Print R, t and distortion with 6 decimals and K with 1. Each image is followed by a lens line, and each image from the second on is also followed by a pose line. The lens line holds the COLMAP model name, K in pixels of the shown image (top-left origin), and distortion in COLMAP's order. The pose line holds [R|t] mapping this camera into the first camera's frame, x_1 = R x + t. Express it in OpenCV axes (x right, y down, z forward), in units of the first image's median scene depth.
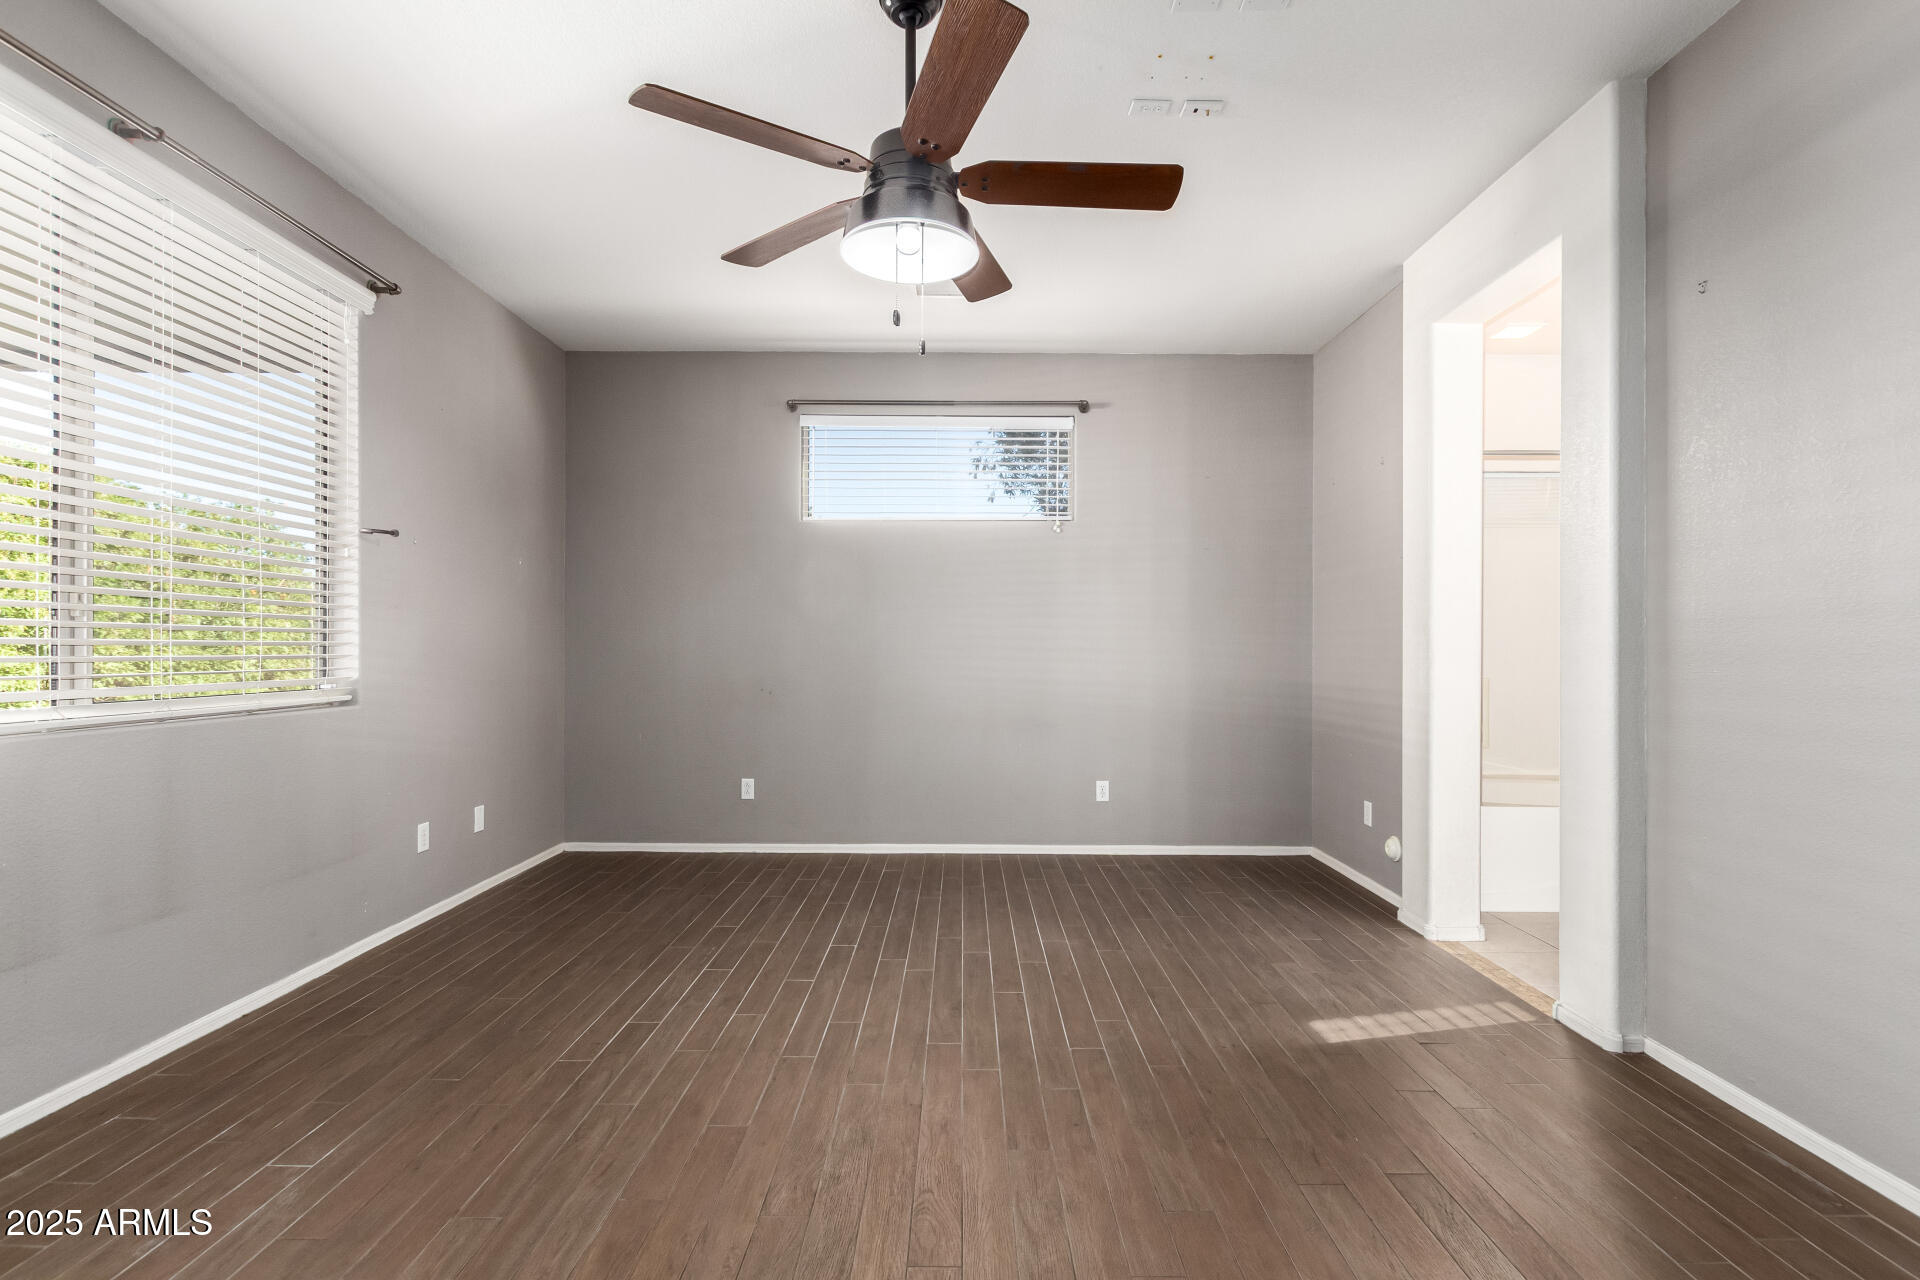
lens RADIAL K [[886.5, 0, 957.4], [0, 886.5, 657.4], [0, 0, 1]] dist [0.006064, -0.003589]
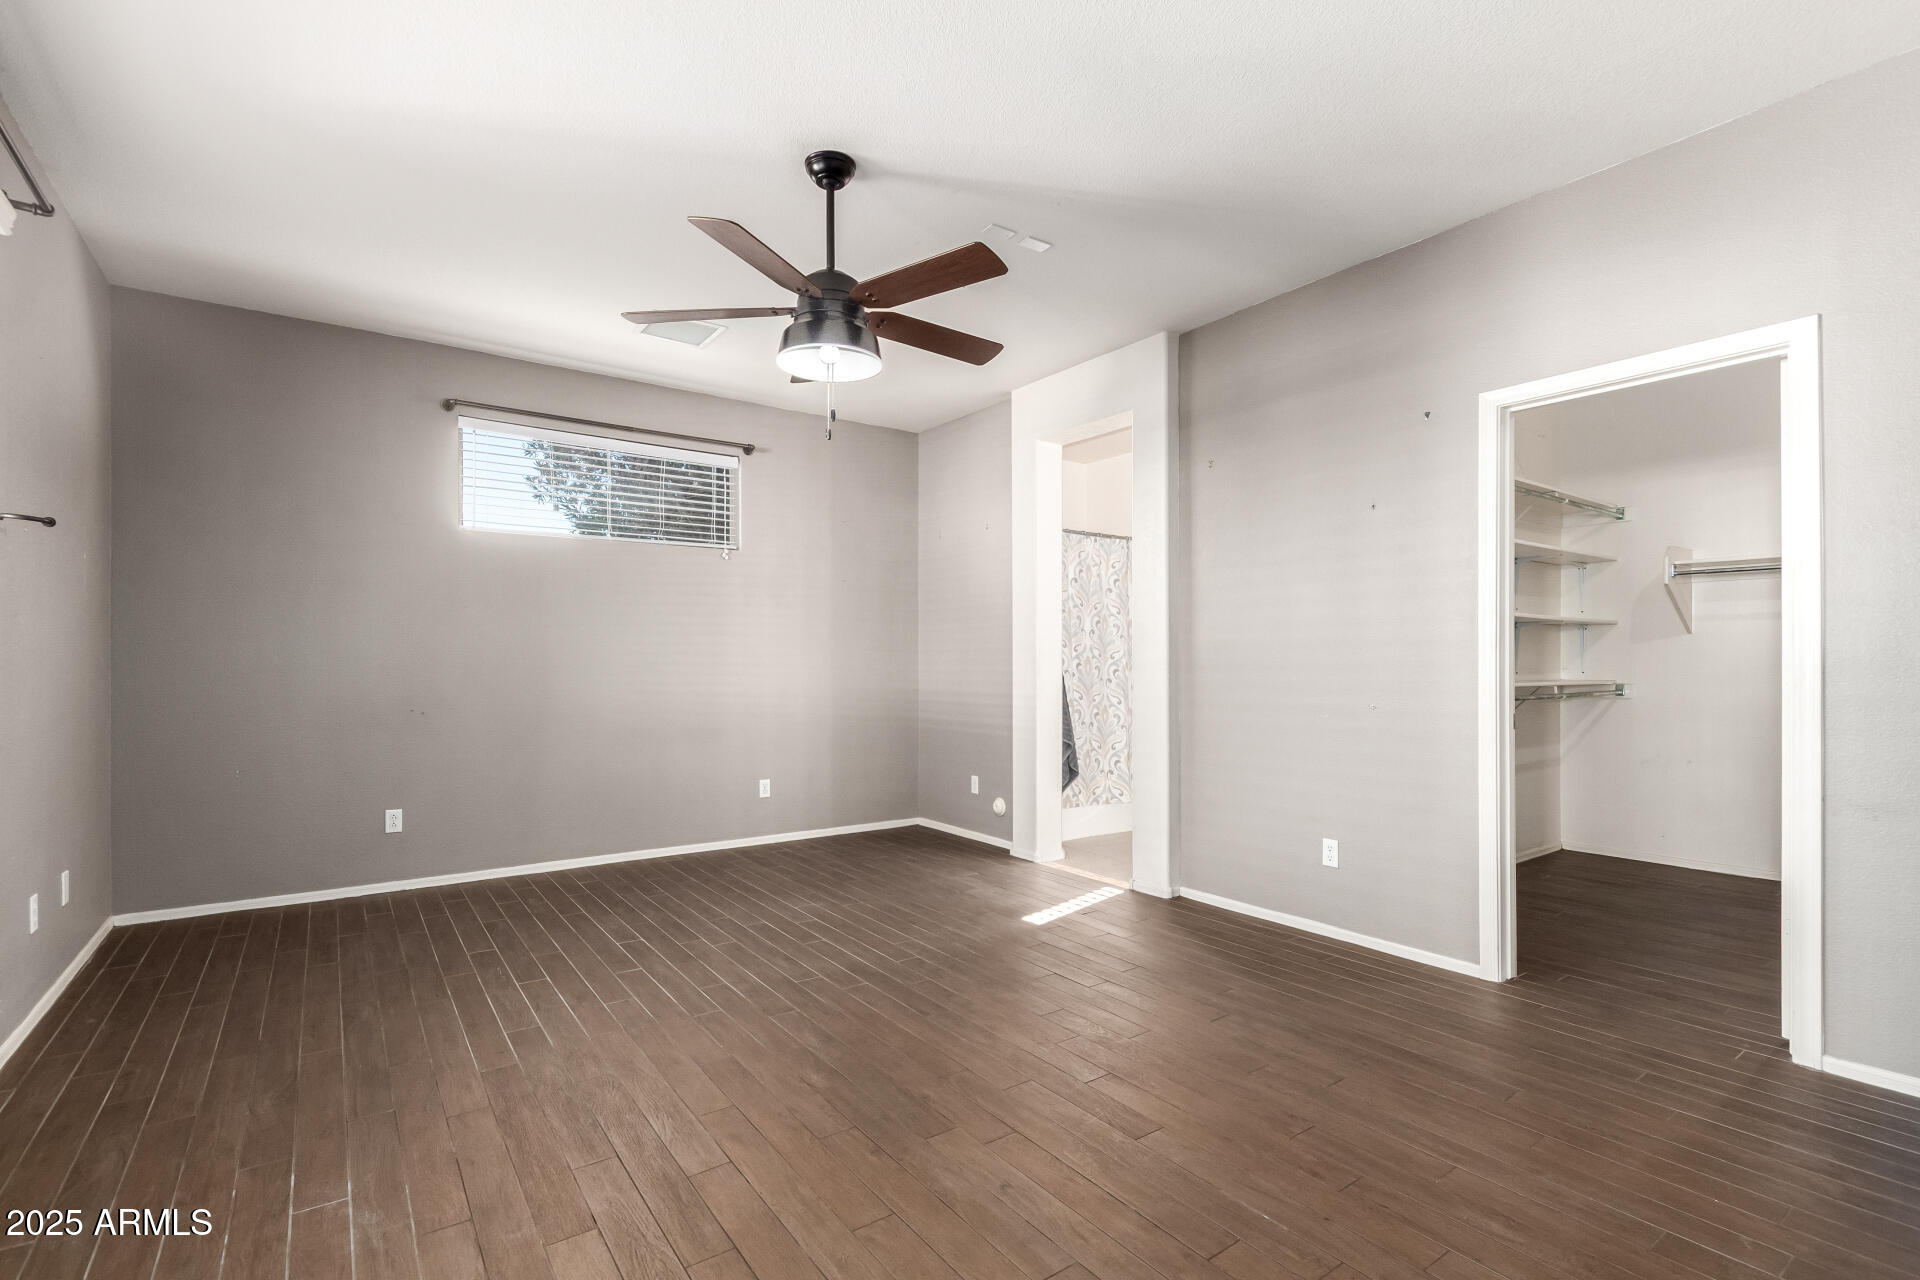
lens RADIAL K [[886.5, 0, 977.4], [0, 886.5, 675.1], [0, 0, 1]] dist [0.006064, -0.003589]
pose [[0.803099, -0.011495, 0.595735, -0.474005], [0.008166, 0.999932, 0.008287, -0.004352], [-0.595790, -0.001790, 0.803138, -0.128167]]
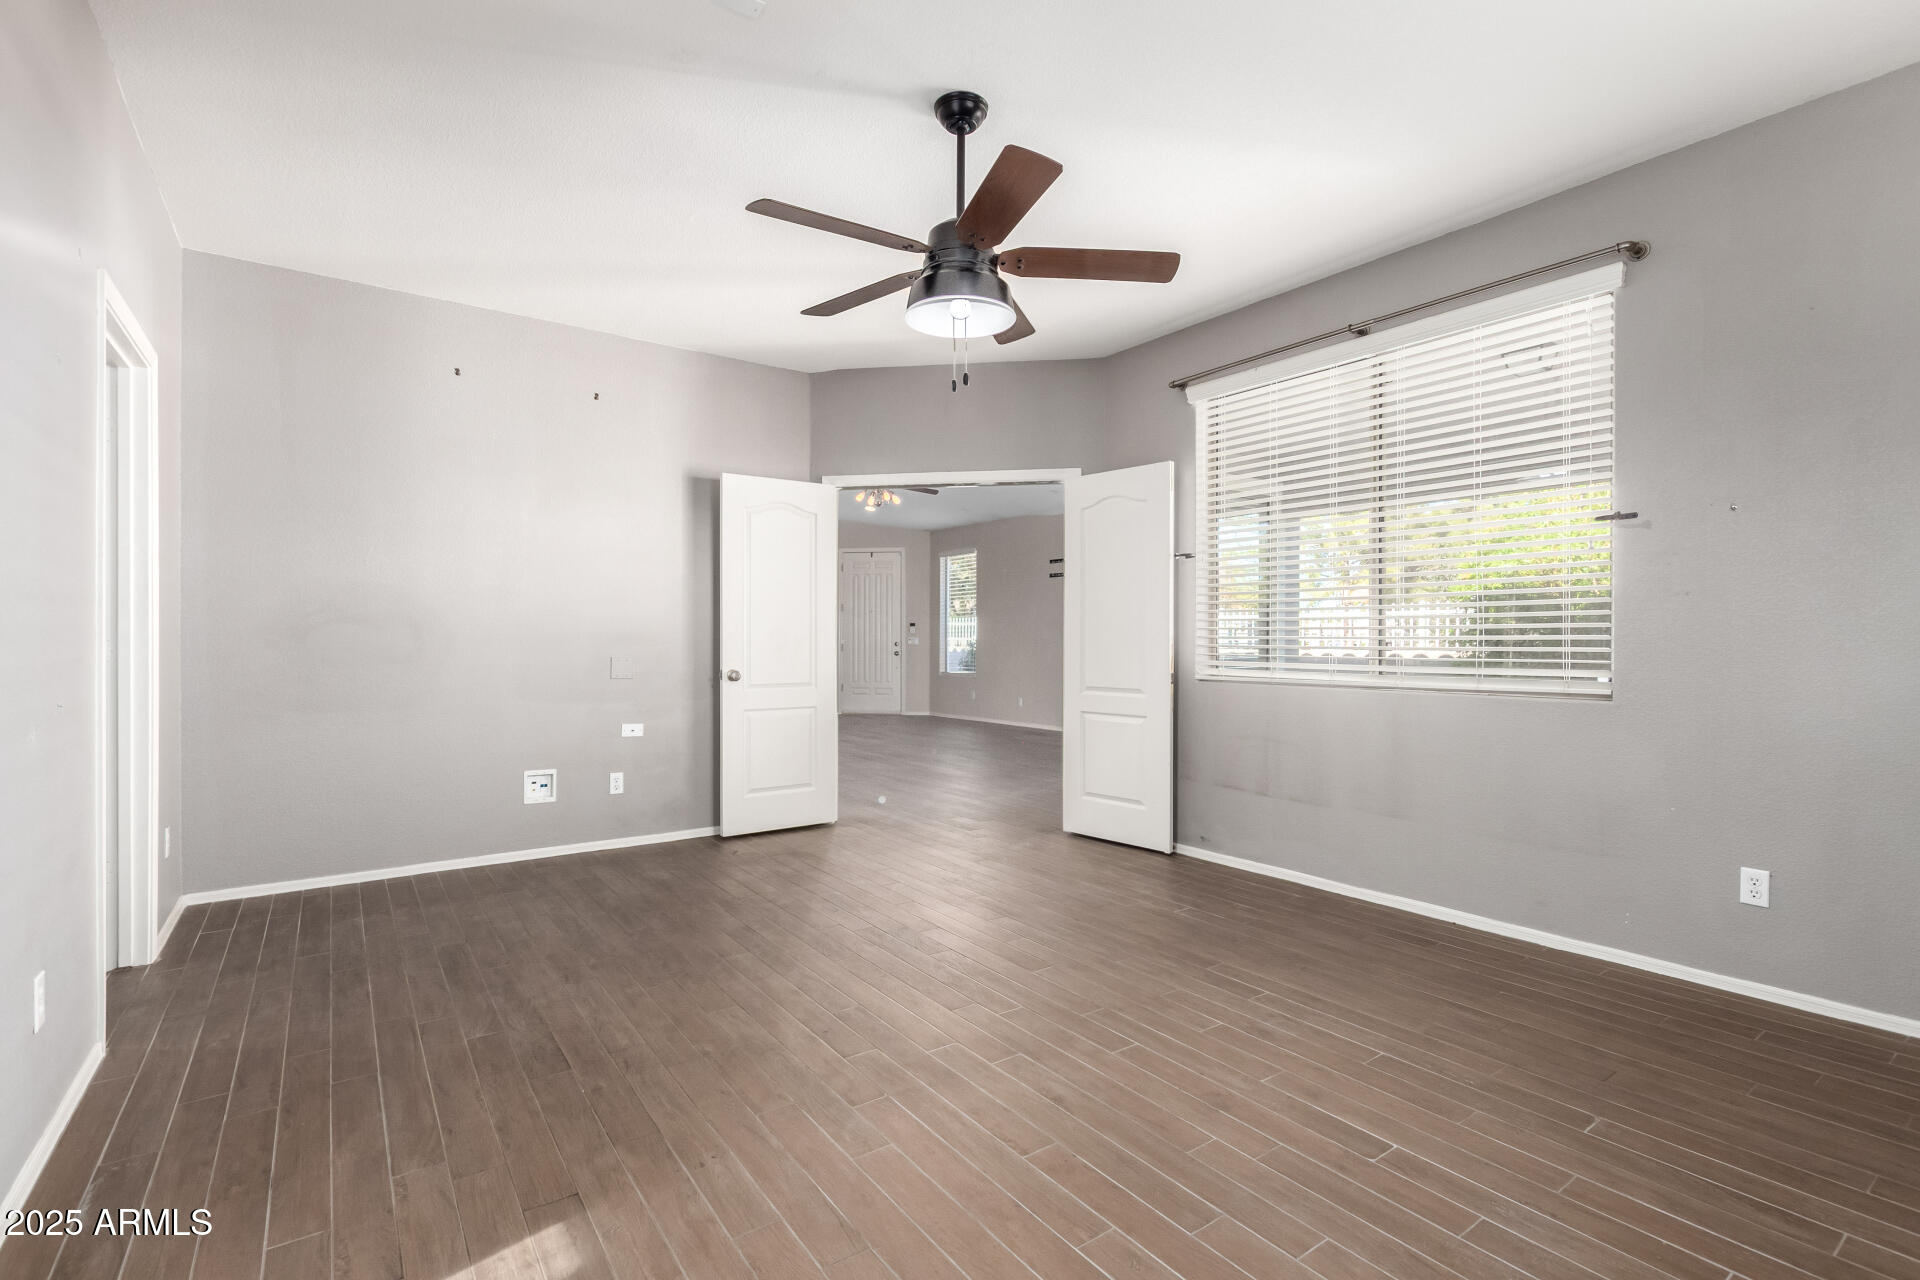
lens RADIAL K [[886.5, 0, 971.4], [0, 886.5, 633.7], [0, 0, 1]] dist [0.006064, -0.003589]
pose [[-0.808966, -0.009264, -0.587783, 0.477136], [-0.009457, 0.999952, -0.002746, -0.009262], [0.587780, 0.003337, -0.809014, 1.450564]]
